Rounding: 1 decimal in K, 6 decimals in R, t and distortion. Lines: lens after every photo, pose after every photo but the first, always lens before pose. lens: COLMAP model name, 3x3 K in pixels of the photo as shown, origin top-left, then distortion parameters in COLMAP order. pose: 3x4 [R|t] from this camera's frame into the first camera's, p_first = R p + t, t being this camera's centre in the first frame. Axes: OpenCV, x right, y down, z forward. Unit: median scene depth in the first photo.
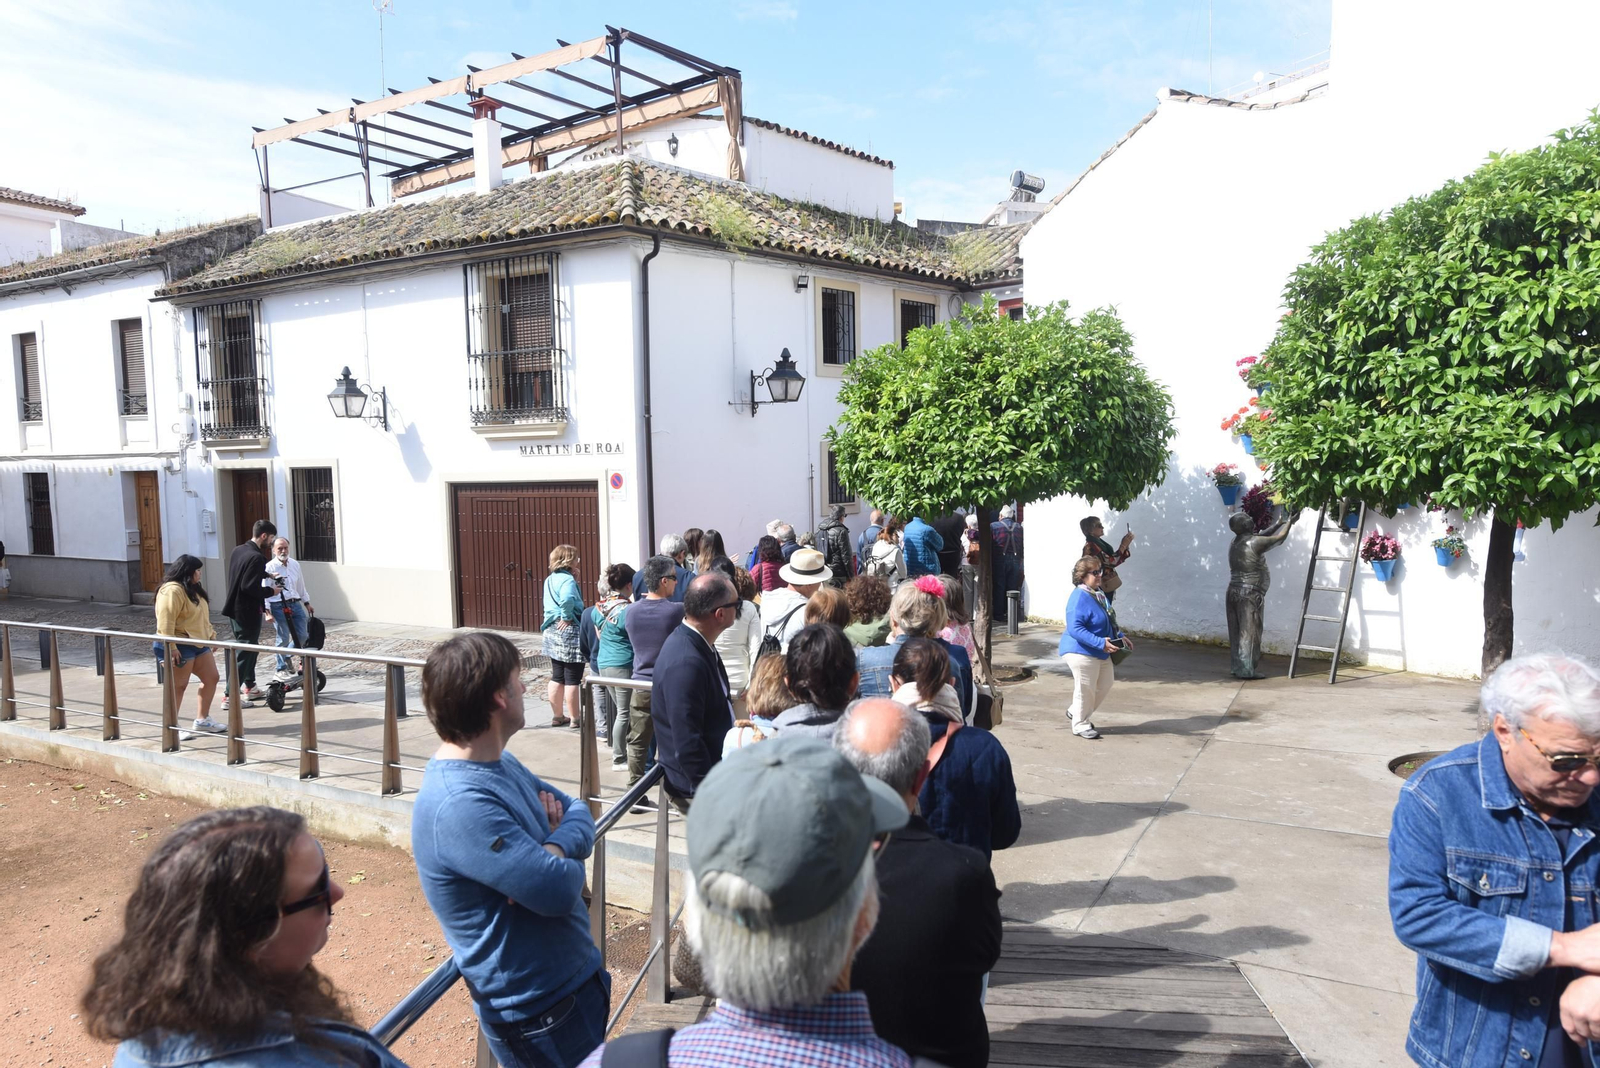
lens RADIAL K [[1066.5, 0, 789.6], [0, 1066.5, 533.0], [0, 0, 1]] dist [0.001139, 0.001295]
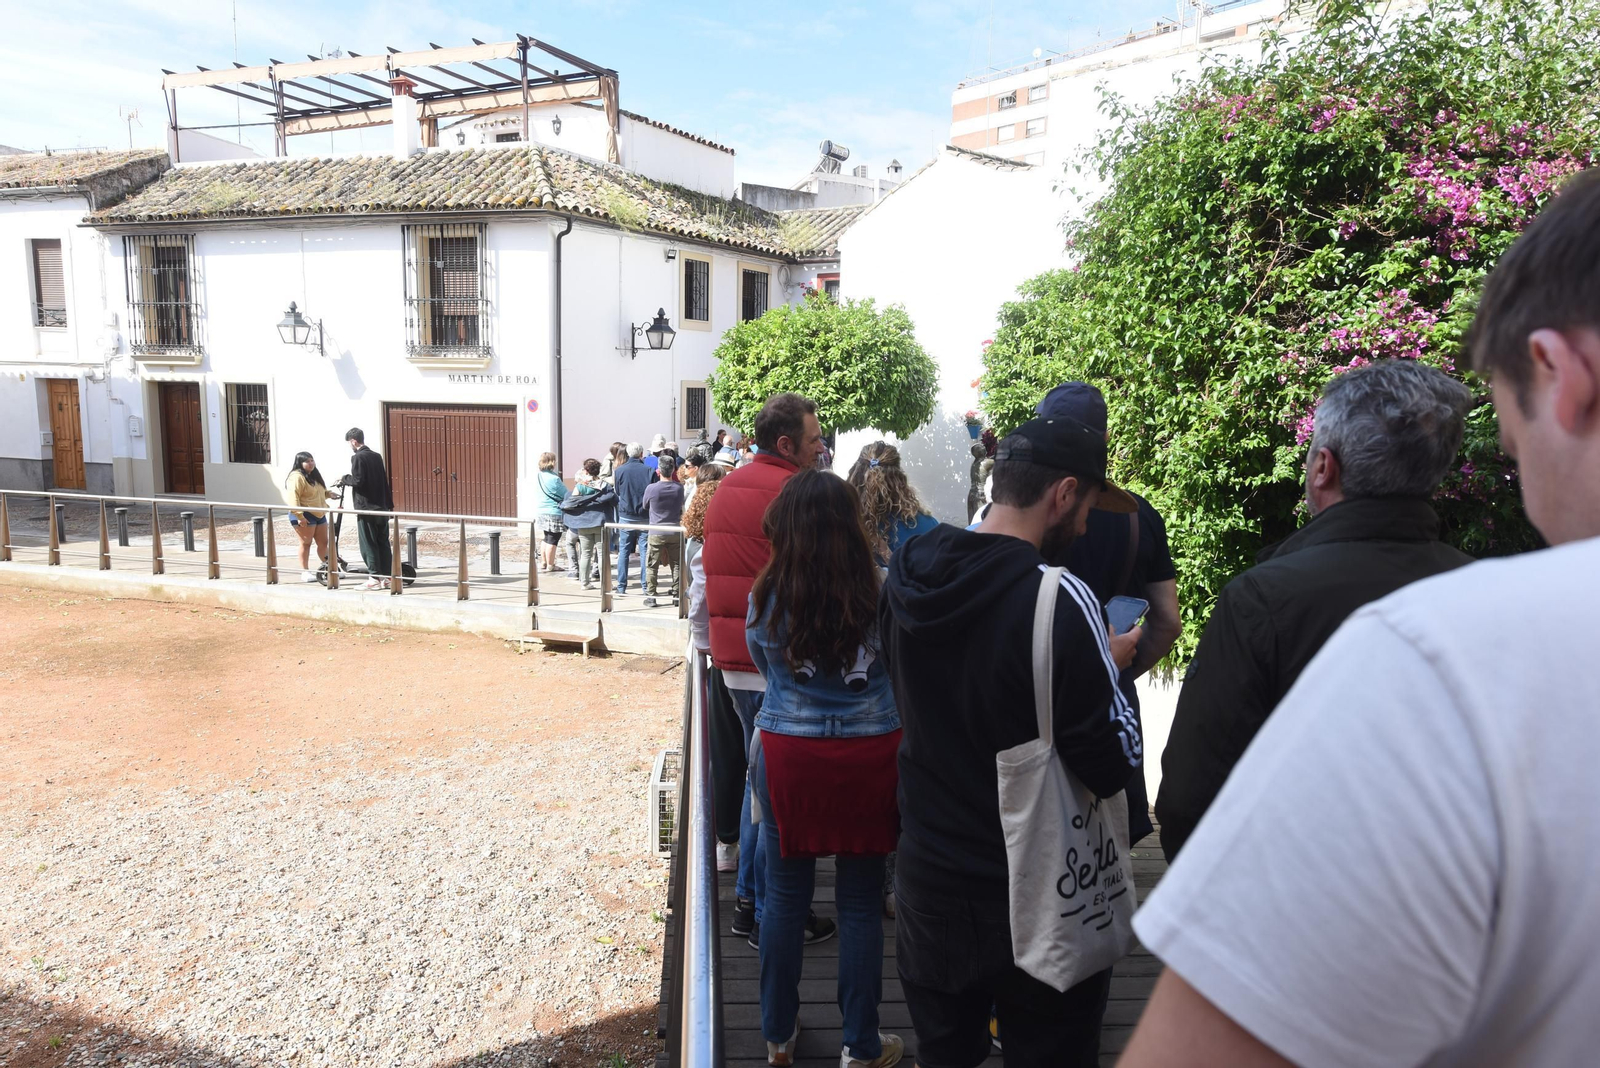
lens RADIAL K [[1066.5, 0, 802.8], [0, 1066.5, 538.5], [0, 0, 1]] dist [0.001139, 0.001295]
pose [[0.978177, 0.012443, 0.207400, -0.097804], [-0.027303, 0.997247, 0.068943, 0.012651], [-0.205971, -0.073101, 0.975824, -0.316497]]
